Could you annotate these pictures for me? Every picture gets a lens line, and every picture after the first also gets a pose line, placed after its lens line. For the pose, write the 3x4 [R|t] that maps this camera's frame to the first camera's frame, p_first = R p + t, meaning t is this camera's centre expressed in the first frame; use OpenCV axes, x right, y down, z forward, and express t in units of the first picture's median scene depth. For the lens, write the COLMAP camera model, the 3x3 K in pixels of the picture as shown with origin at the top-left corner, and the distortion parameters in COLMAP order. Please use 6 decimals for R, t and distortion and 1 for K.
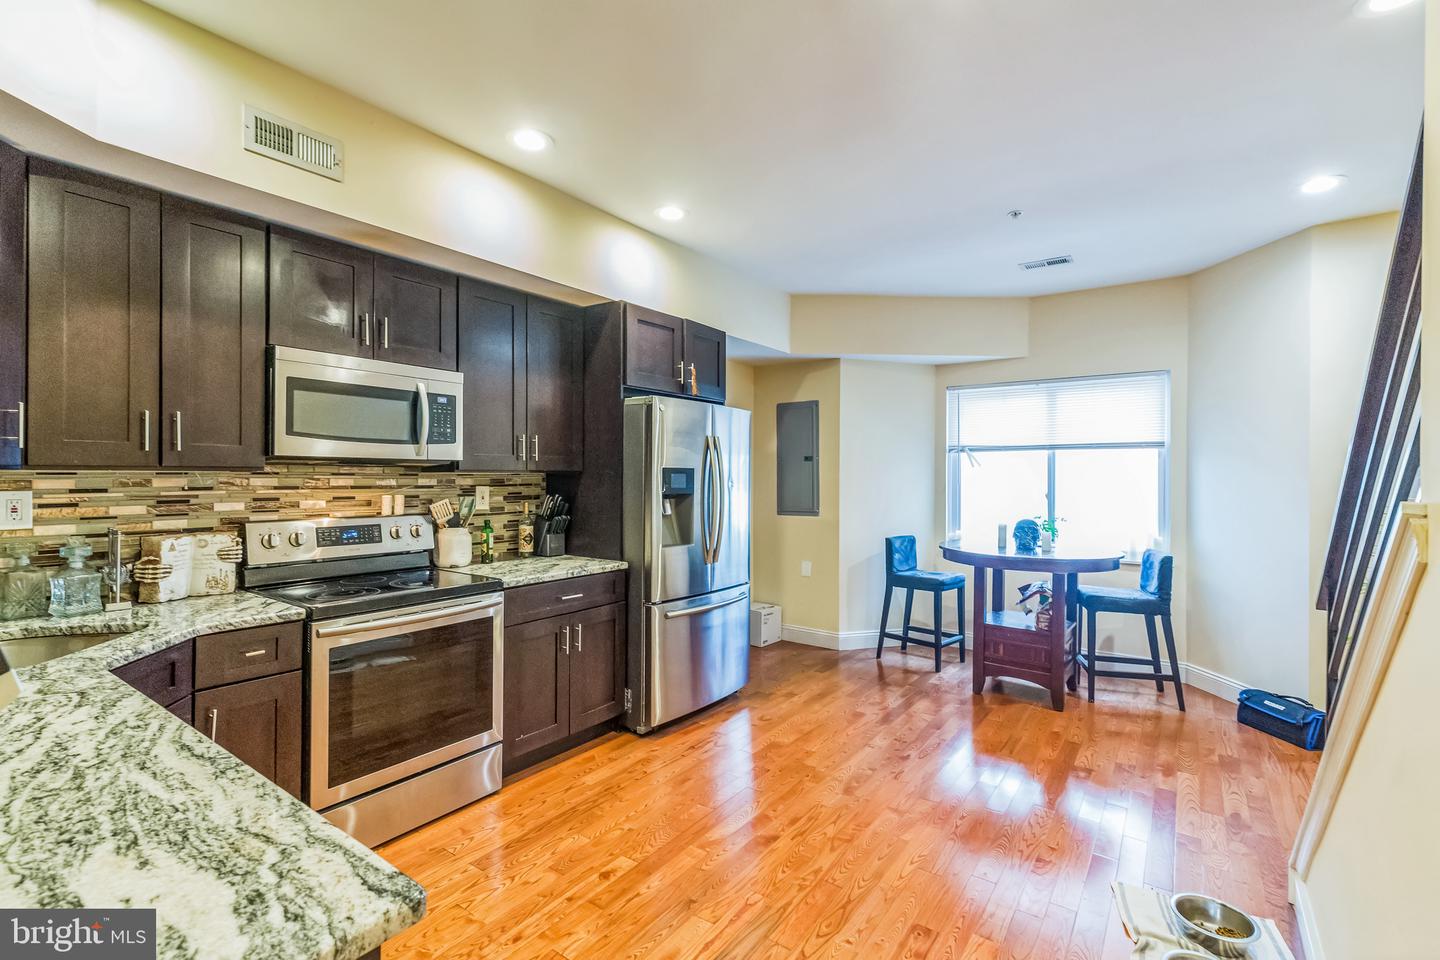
lens RADIAL K [[651.3, 0, 723.5], [0, 651.3, 481.4], [0, 0, 1]] dist [0.000425, 0.000081]
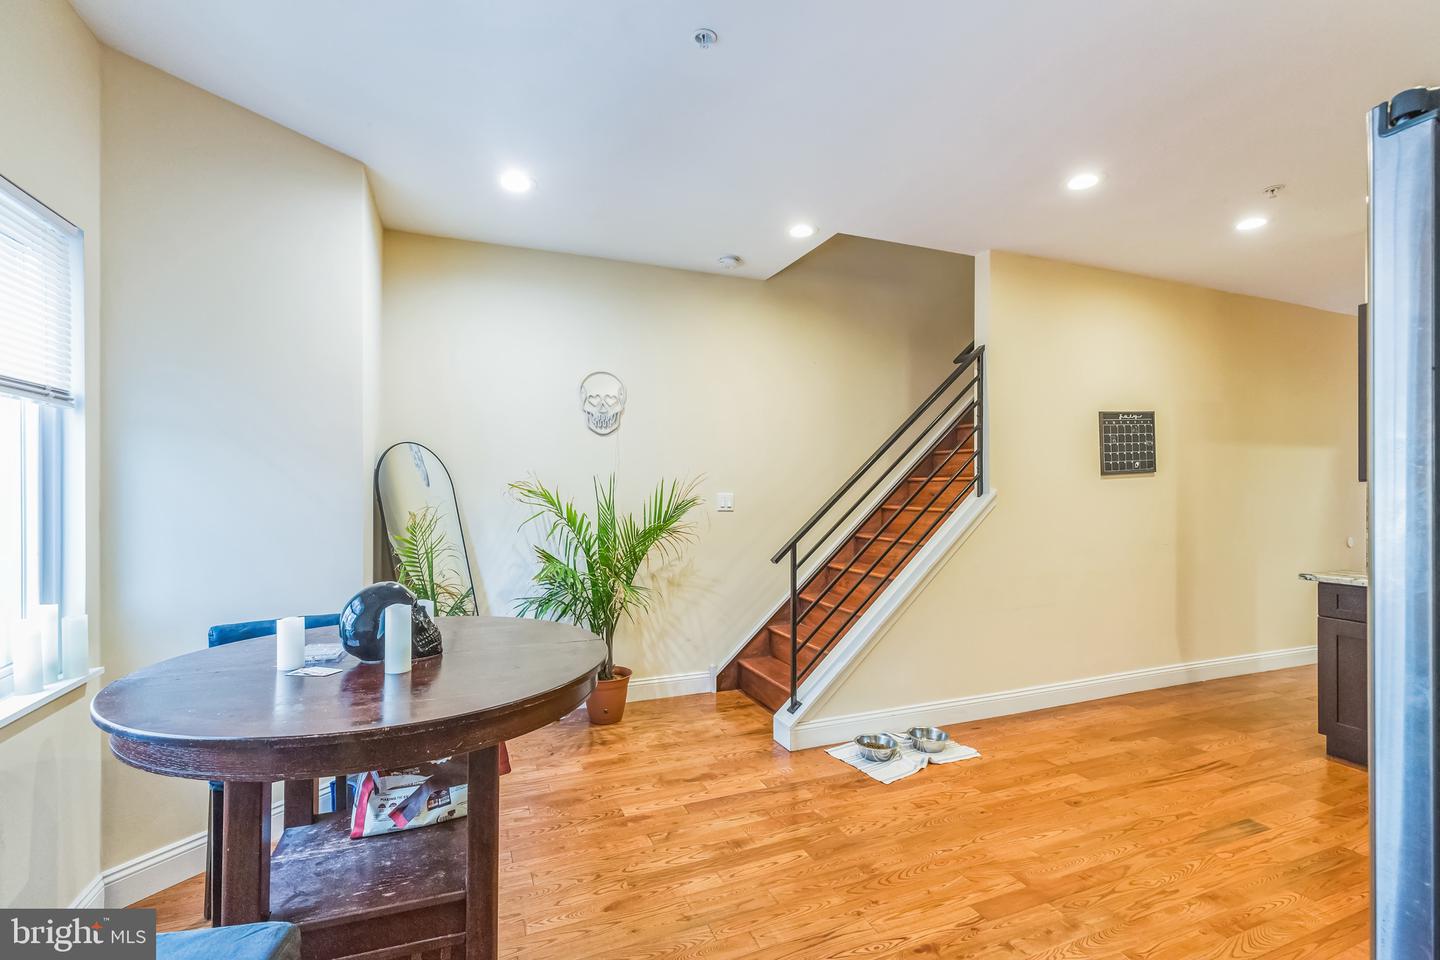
lens RADIAL K [[651.3, 0, 712.4], [0, 651.3, 486.1], [0, 0, 1]] dist [0.000425, 0.000081]
pose [[-0.842664, -0.006316, 0.538402, 0.141637], [-0.001494, 0.999955, 0.009391, -0.004009], [-0.538437, 0.007109, -0.842636, 1.787537]]
